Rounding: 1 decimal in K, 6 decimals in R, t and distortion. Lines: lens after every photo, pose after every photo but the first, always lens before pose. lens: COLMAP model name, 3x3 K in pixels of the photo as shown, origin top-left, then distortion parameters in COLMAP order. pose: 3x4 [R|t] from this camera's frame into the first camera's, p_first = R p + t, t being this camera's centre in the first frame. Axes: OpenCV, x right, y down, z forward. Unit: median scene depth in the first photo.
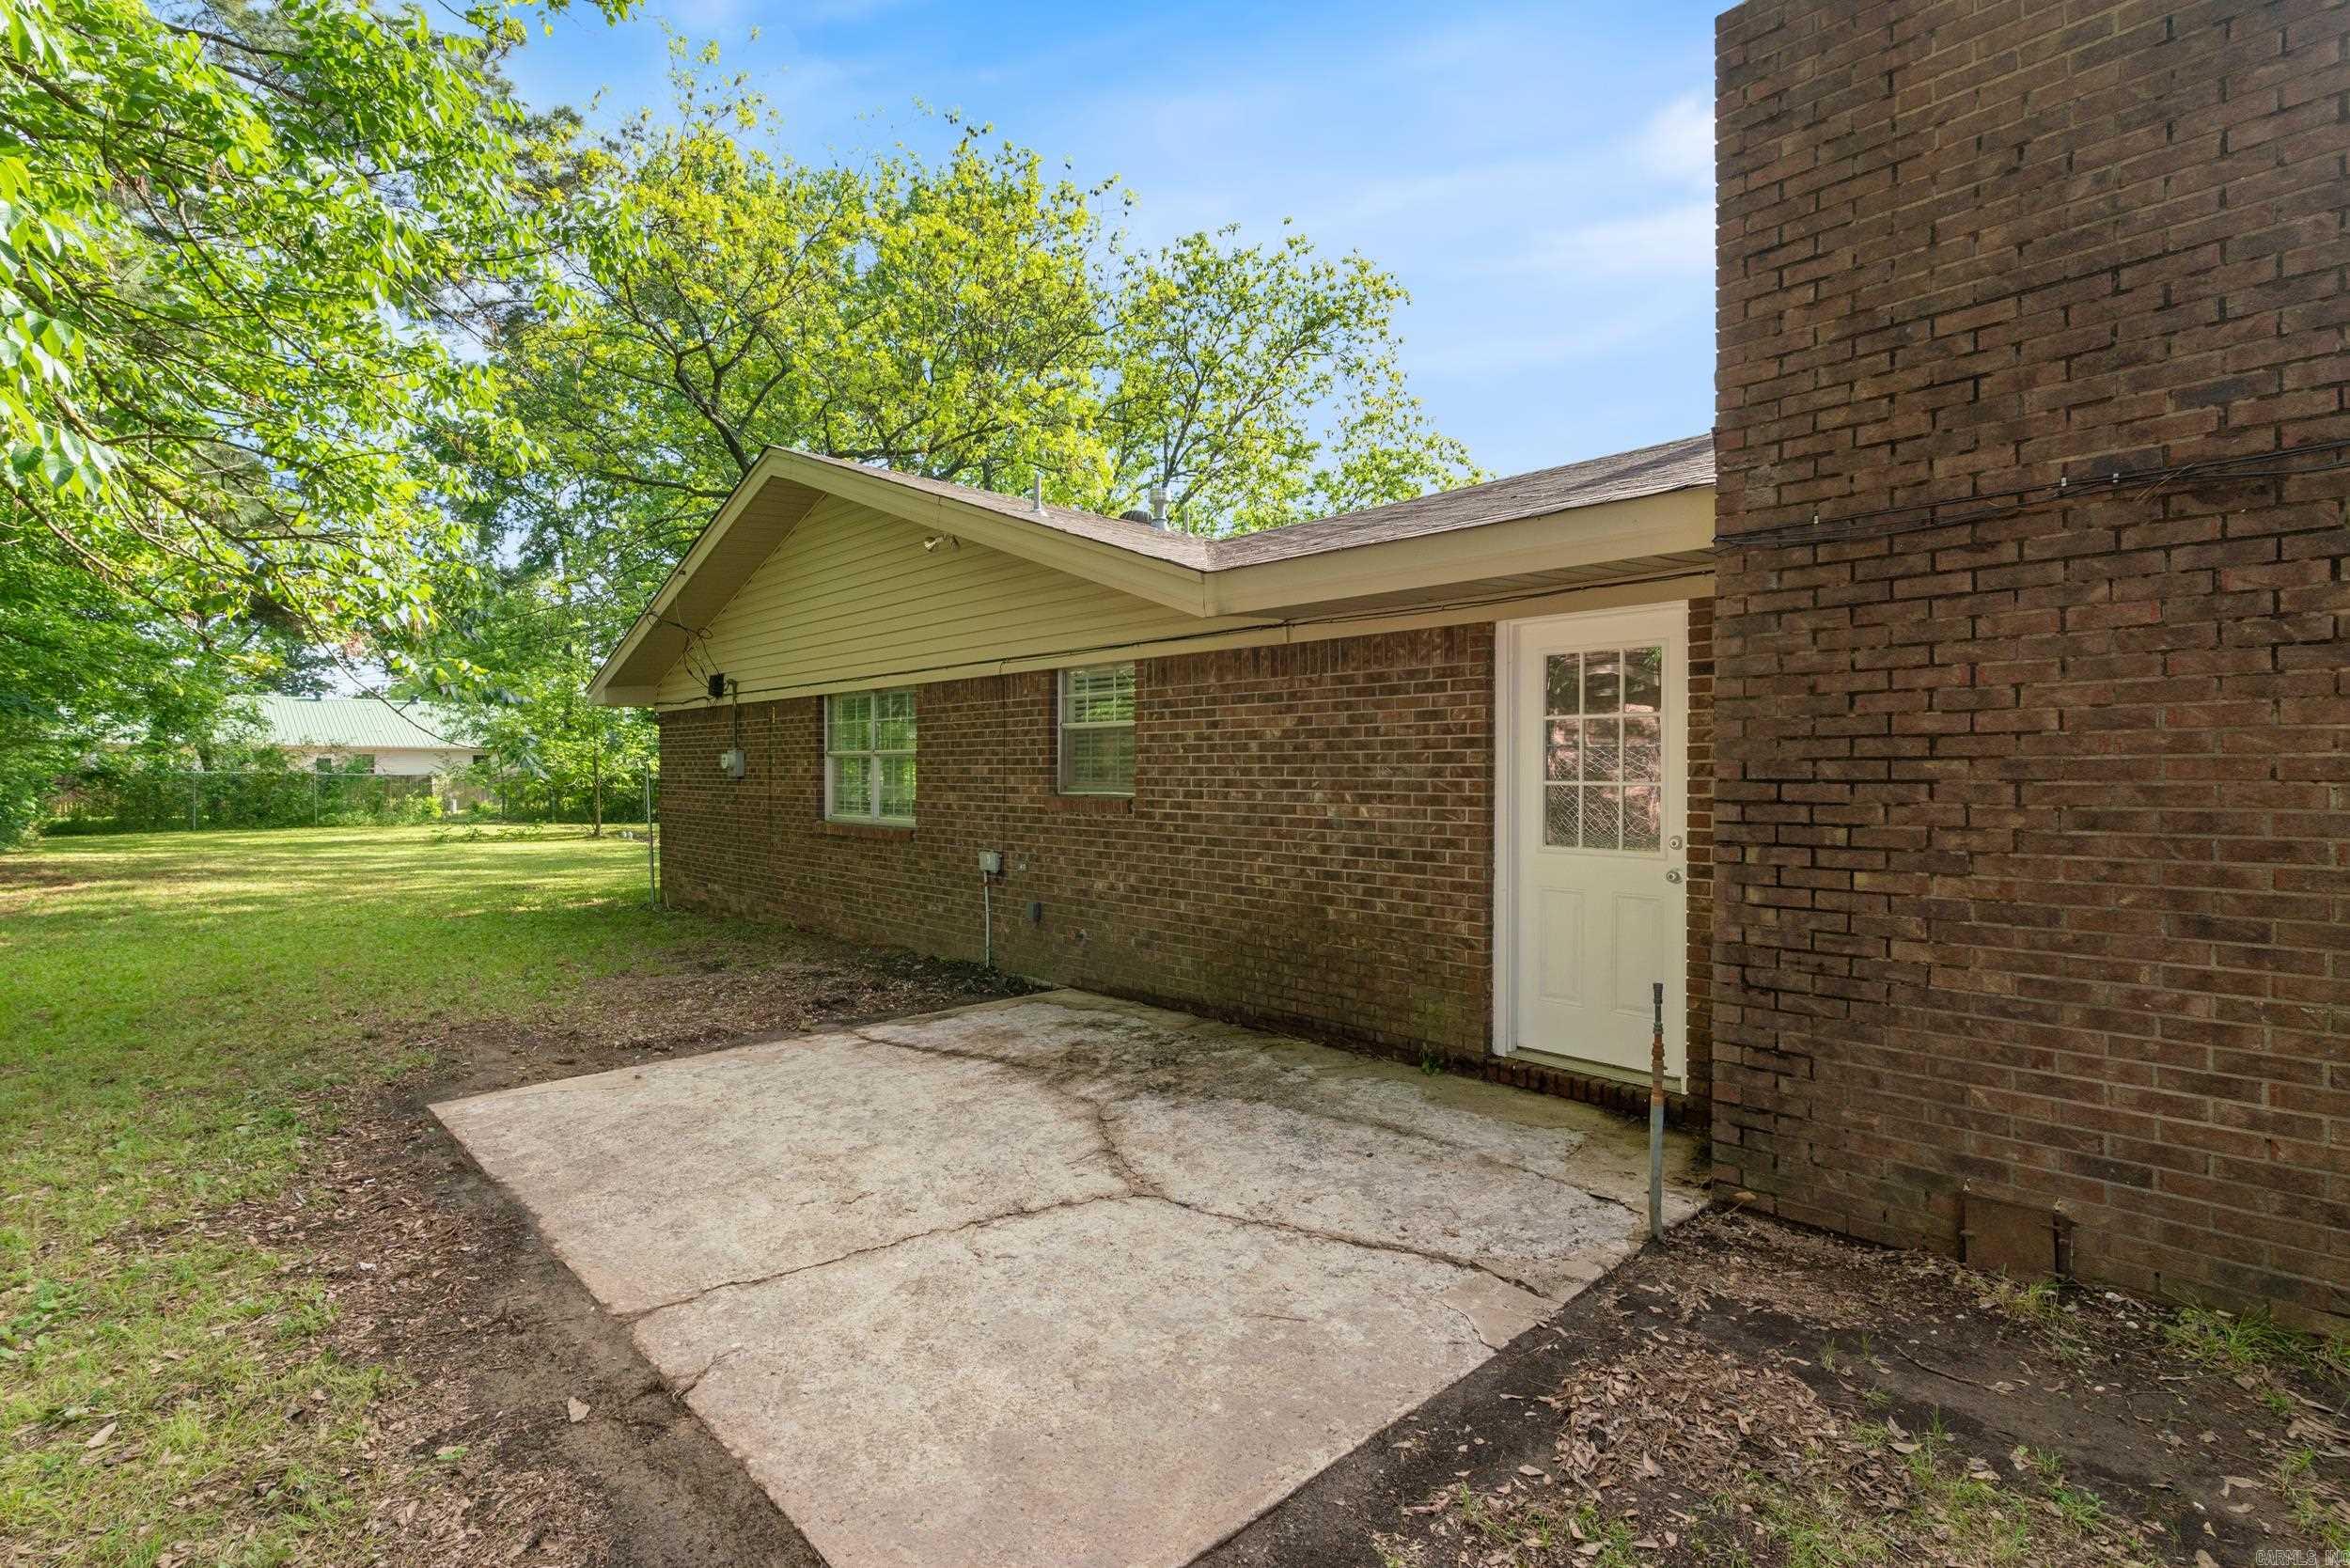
lens RADIAL K [[1117.1, 0, 1174.4], [0, 1117.1, 781.6], [0, 0, 1]] dist [-0.010080, 0.000595]
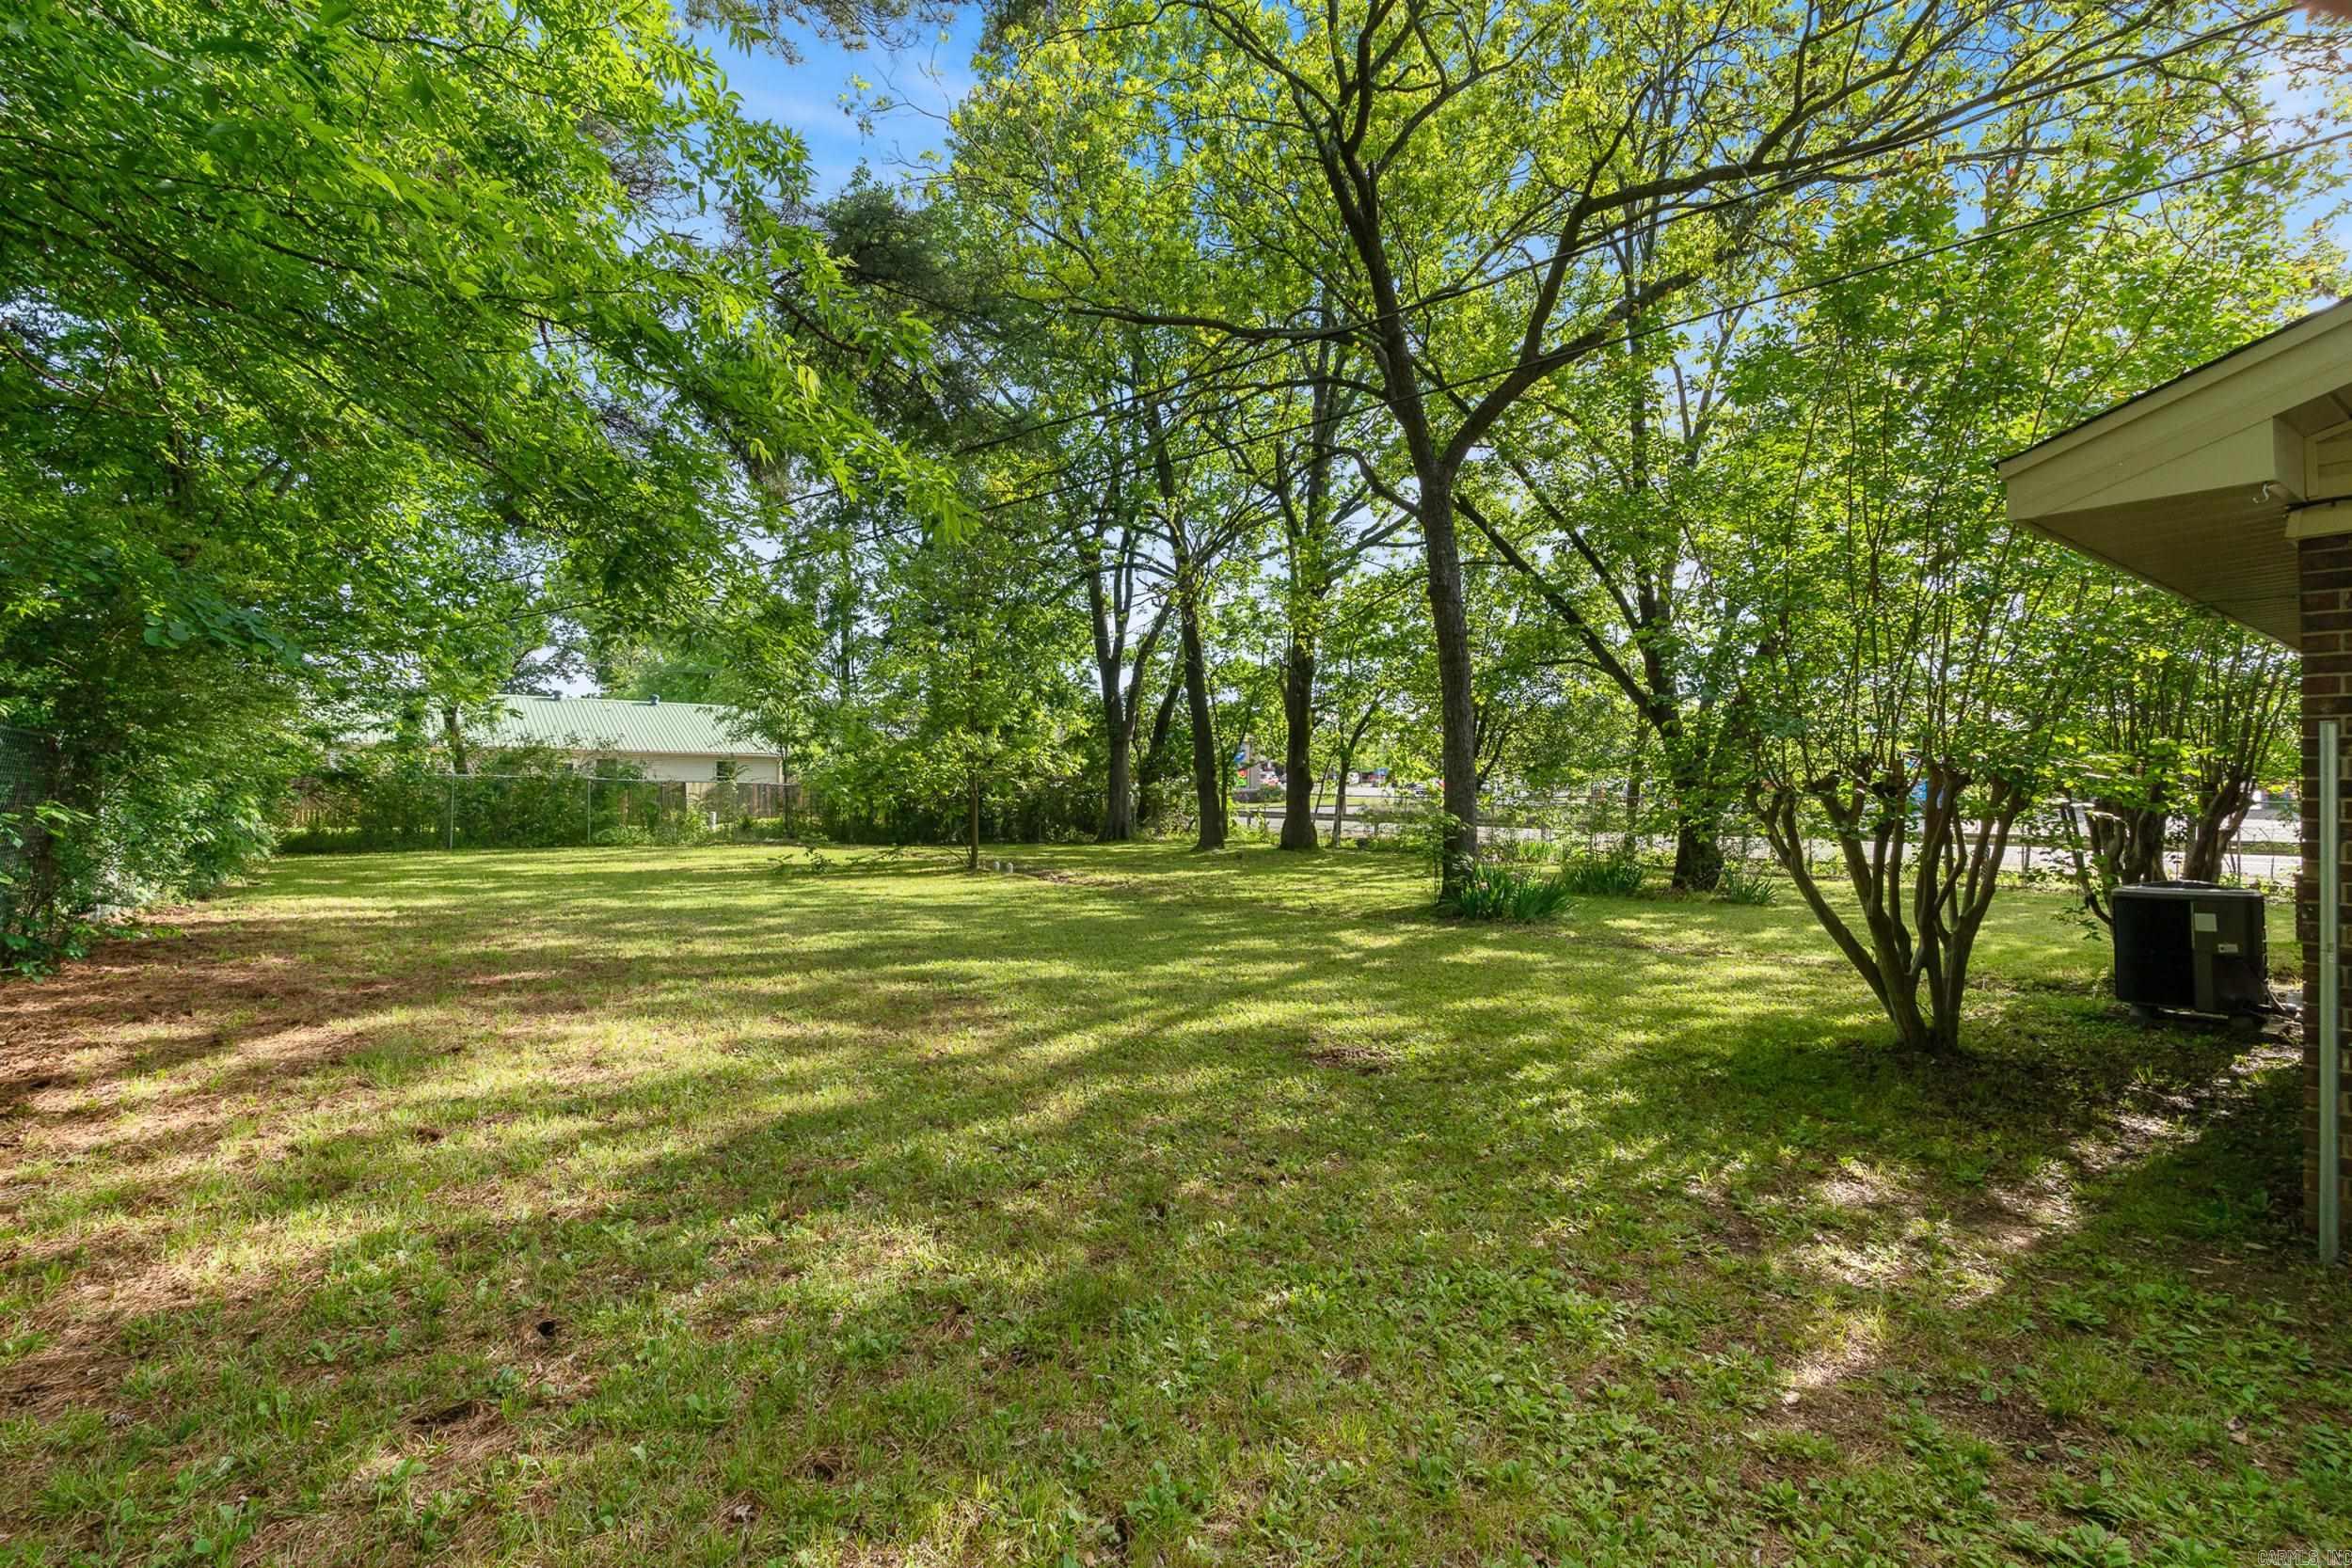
lens RADIAL K [[1117.9, 0, 1176.5], [0, 1117.9, 786.1], [0, 0, 1]] dist [-0.010080, 0.000595]
pose [[0.992920, 0.008340, -0.118493, -0.280275], [-0.009798, 0.999883, -0.011721, 0.003531], [0.118382, 0.012799, 0.992886, 0.276612]]
